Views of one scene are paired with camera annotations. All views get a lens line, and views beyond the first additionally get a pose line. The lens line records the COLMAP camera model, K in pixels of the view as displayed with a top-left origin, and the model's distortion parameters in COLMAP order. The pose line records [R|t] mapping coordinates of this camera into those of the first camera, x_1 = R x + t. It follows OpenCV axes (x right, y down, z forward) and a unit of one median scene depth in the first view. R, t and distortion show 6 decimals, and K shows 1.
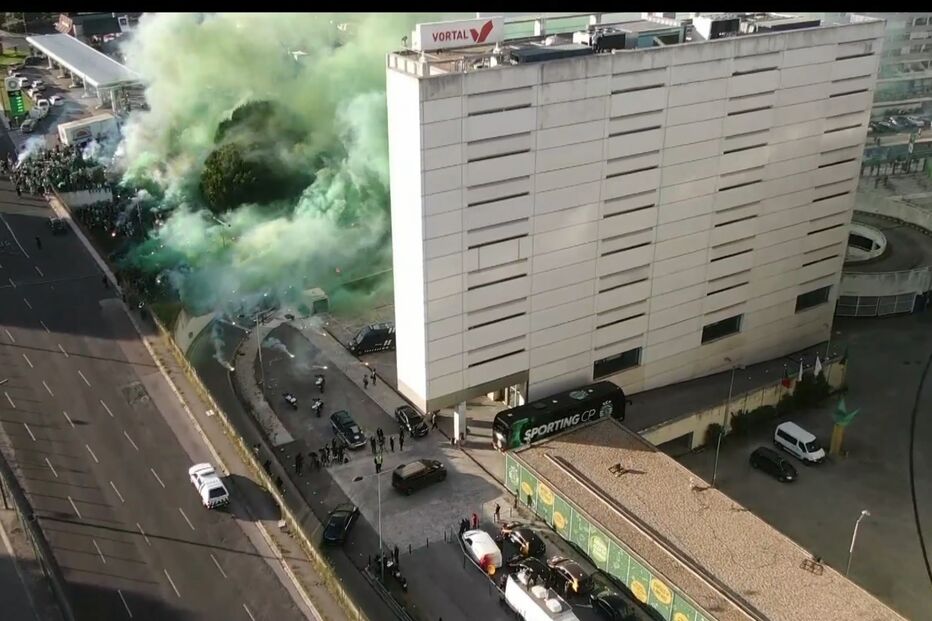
lens RADIAL K [[985.6, 0, 466.0], [0, 985.6, 310.5], [0, 0, 1]] dist [-0.000011, 0.021537]
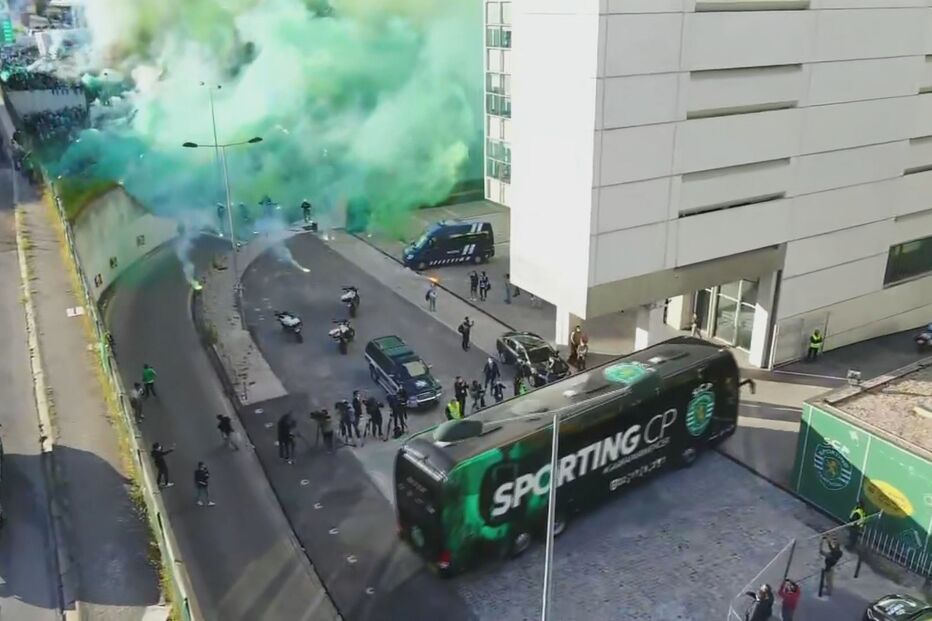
lens RADIAL K [[793.8, 0, 466.0], [0, 793.8, 310.5], [0, 0, 1]] dist [-0.003932, -0.001588]
pose [[0.999430, -0.001440, -0.033739, -0.076791], [-0.000682, 0.998027, -0.062780, 0.116579], [0.033762, 0.062767, 0.997457, 0.626606]]
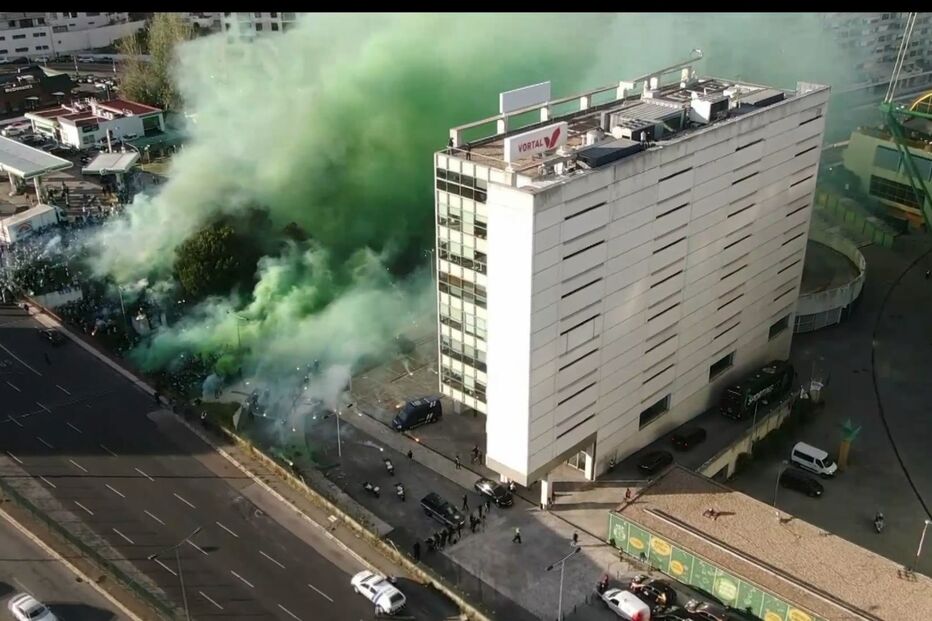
lens RADIAL K [[985.6, 0, 466.0], [0, 985.6, 310.5], [0, 0, 1]] dist [-0.000011, 0.021537]
pose [[0.968967, -0.110578, 0.221077, -0.309367], [0.110357, 0.993802, 0.013388, -0.105806], [-0.221188, 0.011425, 0.975164, -0.044775]]
